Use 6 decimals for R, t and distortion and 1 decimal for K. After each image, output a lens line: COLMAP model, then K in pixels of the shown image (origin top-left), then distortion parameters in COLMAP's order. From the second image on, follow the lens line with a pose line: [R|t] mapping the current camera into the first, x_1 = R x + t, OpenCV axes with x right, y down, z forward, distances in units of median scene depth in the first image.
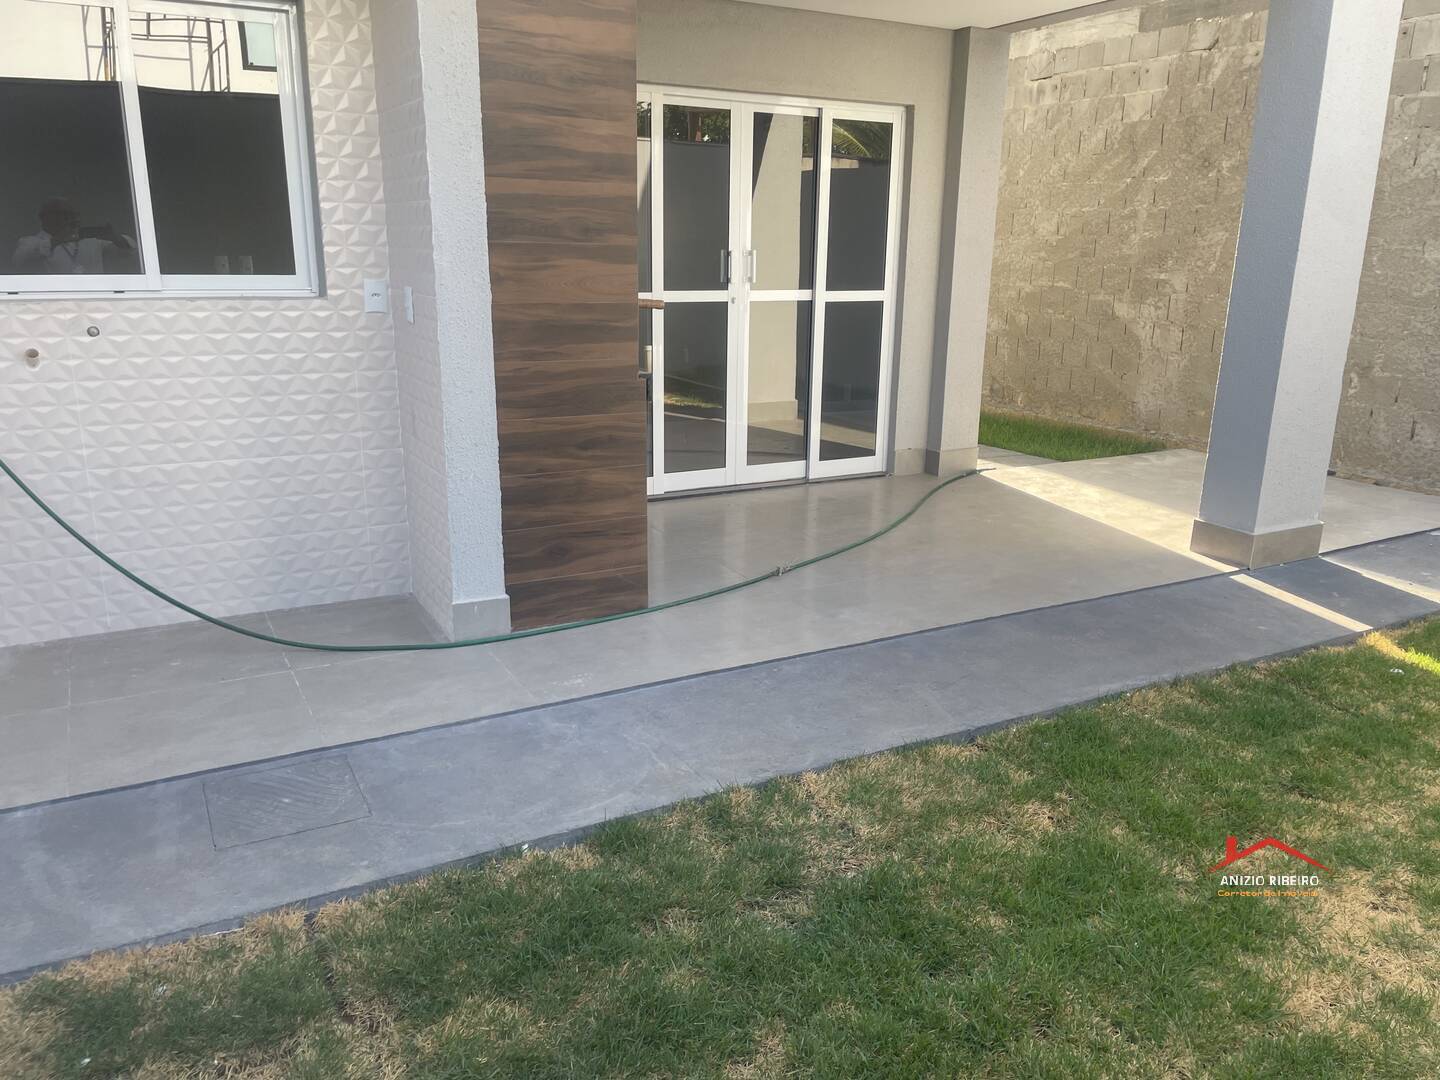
lens RADIAL K [[1085.9, 0, 731.7], [0, 1085.9, 545.4], [0, 0, 1]] dist [0.097692, -0.127447]
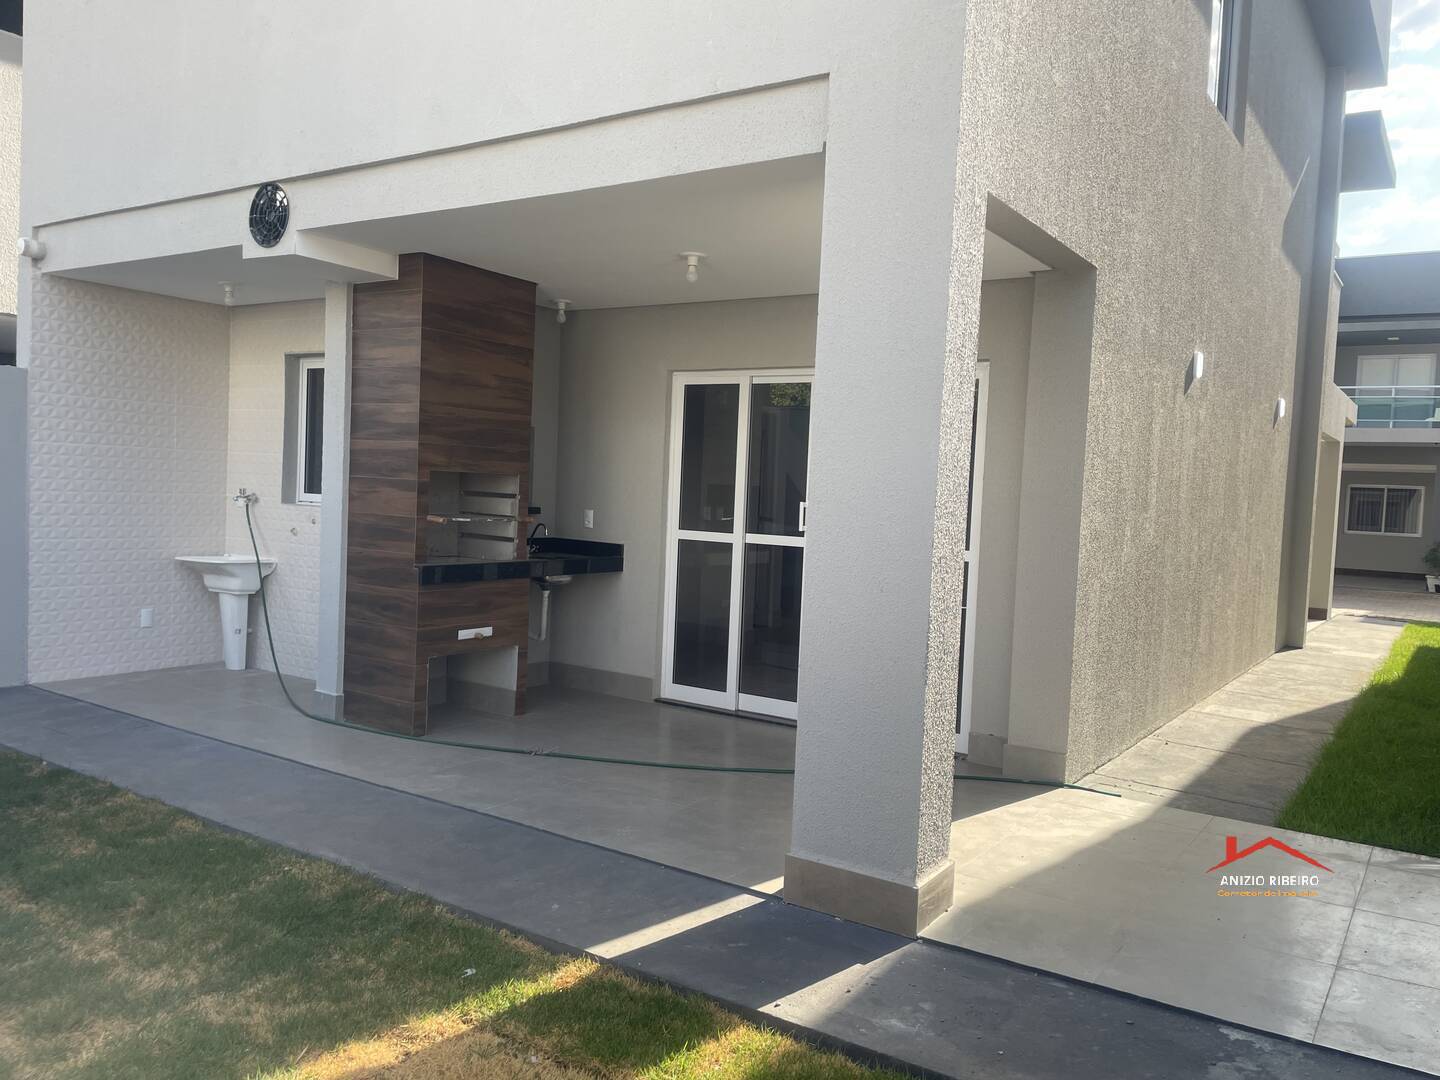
lens RADIAL K [[1085.9, 0, 731.7], [0, 1085.9, 545.4], [0, 0, 1]] dist [0.097692, -0.127447]
pose [[0.449038, 0.046671, -0.892293, 1.425911], [-0.275815, 0.957106, -0.088741, -0.173246], [0.849877, 0.285956, 0.442649, 0.723433]]
